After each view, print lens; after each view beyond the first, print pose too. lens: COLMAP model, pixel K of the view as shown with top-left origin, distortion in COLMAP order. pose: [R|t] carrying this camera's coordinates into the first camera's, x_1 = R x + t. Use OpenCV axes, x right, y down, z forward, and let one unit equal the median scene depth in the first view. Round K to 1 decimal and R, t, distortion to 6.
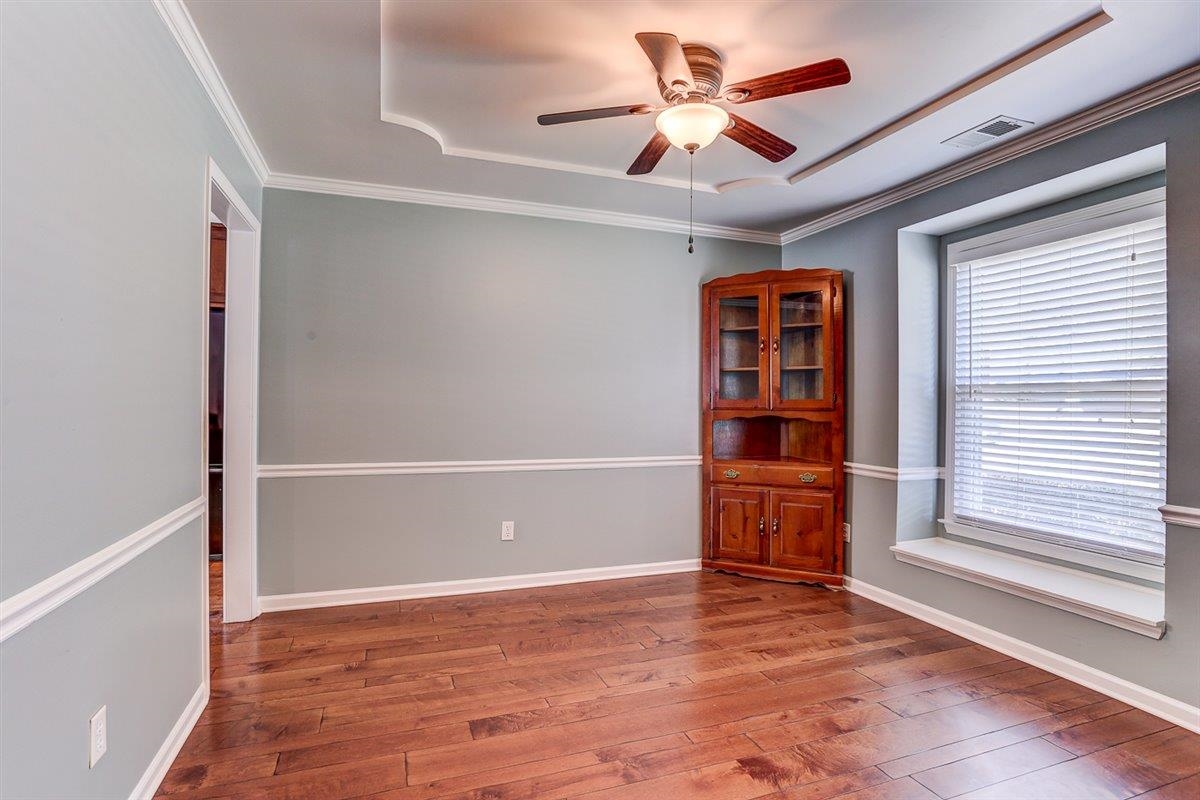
lens RADIAL K [[592.1, 0, 614.2], [0, 592.1, 396.6], [0, 0, 1]] dist [-0.058233, 0.024890]
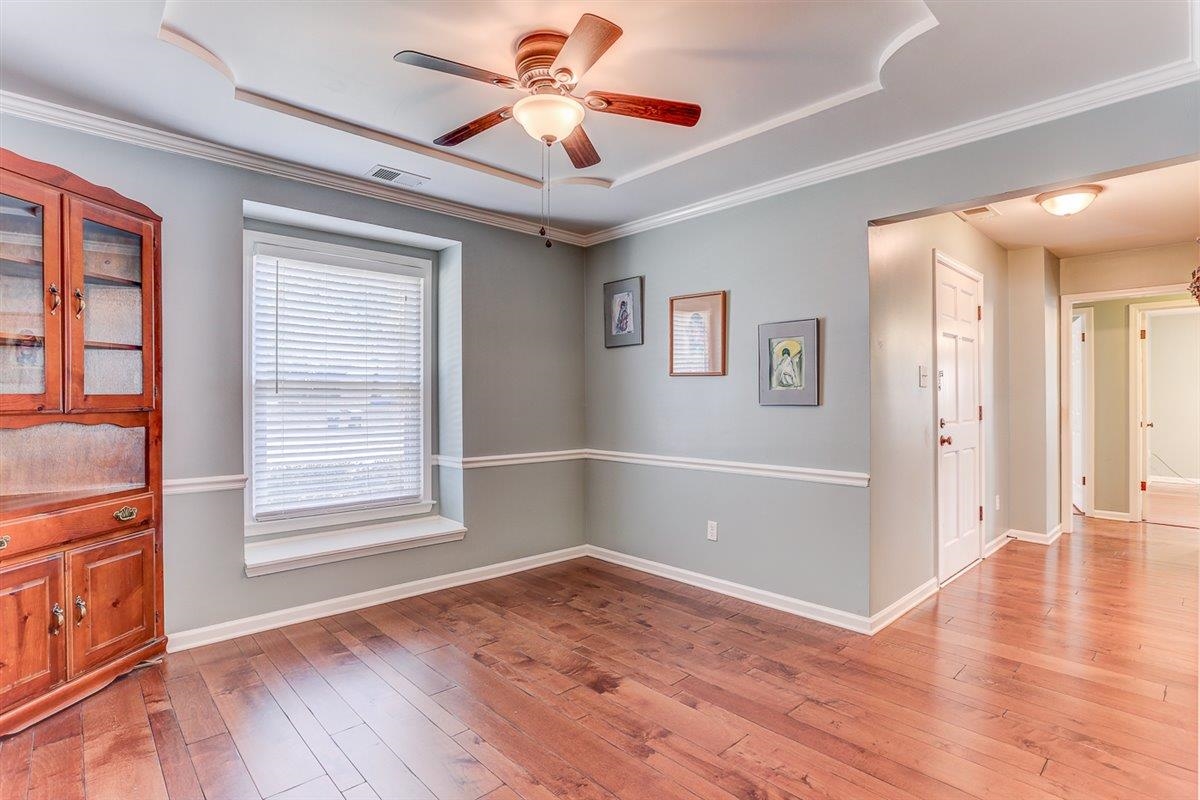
lens RADIAL K [[592.1, 0, 614.2], [0, 592.1, 396.6], [0, 0, 1]] dist [-0.058233, 0.024890]
pose [[-0.384636, -0.004507, 0.923057, -0.572510], [-0.009922, 0.999950, 0.000748, 0.001313], [-0.923015, -0.008871, -0.384662, 0.894473]]
